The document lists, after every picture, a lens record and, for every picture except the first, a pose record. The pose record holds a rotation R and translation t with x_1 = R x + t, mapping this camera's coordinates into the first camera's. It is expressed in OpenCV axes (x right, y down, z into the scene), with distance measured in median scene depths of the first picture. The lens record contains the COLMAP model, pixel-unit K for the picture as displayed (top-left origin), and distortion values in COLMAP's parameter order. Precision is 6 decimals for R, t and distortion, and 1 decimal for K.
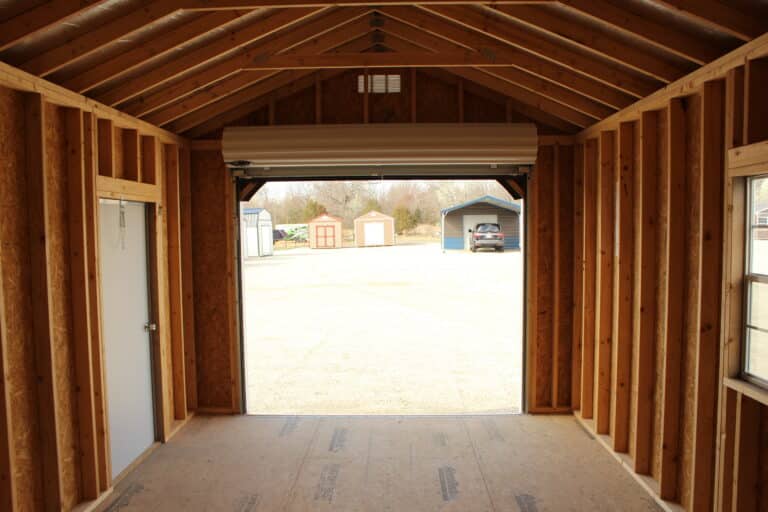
lens RADIAL K [[639.2, 0, 378.0], [0, 639.2, 268.4], [0, 0, 1]] dist [-0.159932, 0.131761]
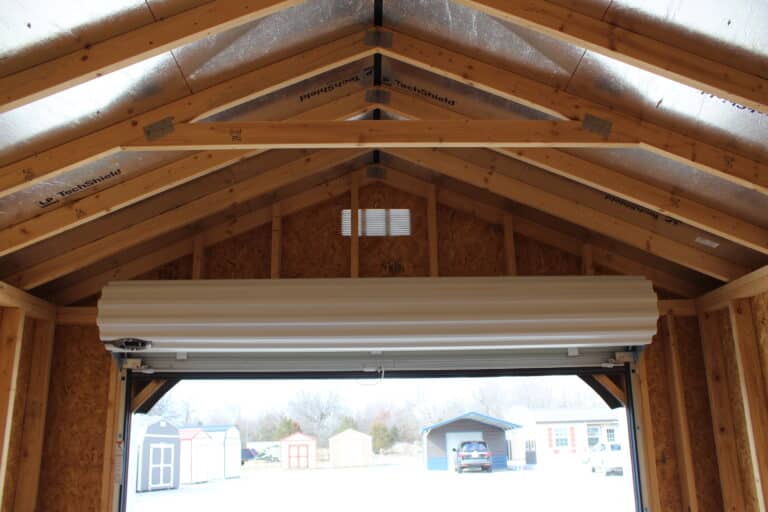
lens RADIAL K [[639.2, 0, 378.0], [0, 639.2, 268.4], [0, 0, 1]] dist [-0.159932, 0.131761]
pose [[0.999295, 0.004690, 0.037239, -0.018946], [0.007921, 0.943463, -0.331383, -0.042244], [-0.036687, 0.331445, 0.942761, 0.425029]]
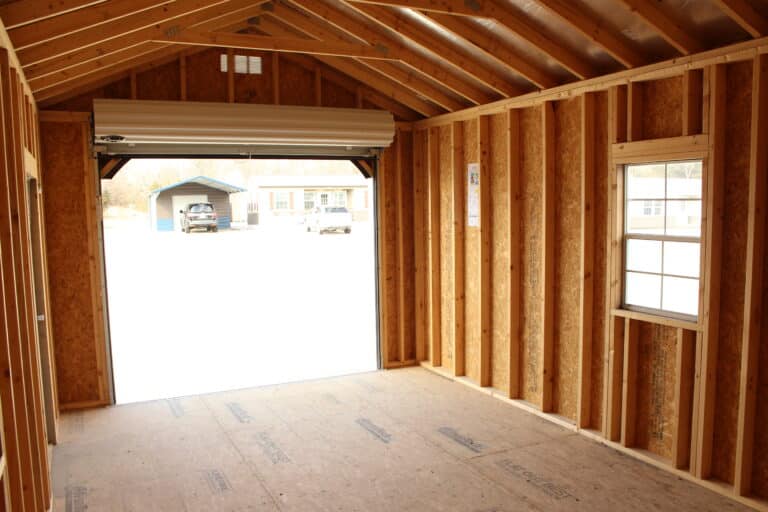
lens RADIAL K [[639.2, 0, 378.0], [0, 639.2, 268.4], [0, 0, 1]] dist [-0.159932, 0.131761]
pose [[0.888839, -0.052395, 0.455215, -0.279434], [0.038059, 0.998450, 0.040610, 0.004359], [-0.456637, -0.018771, 0.889455, -0.006476]]
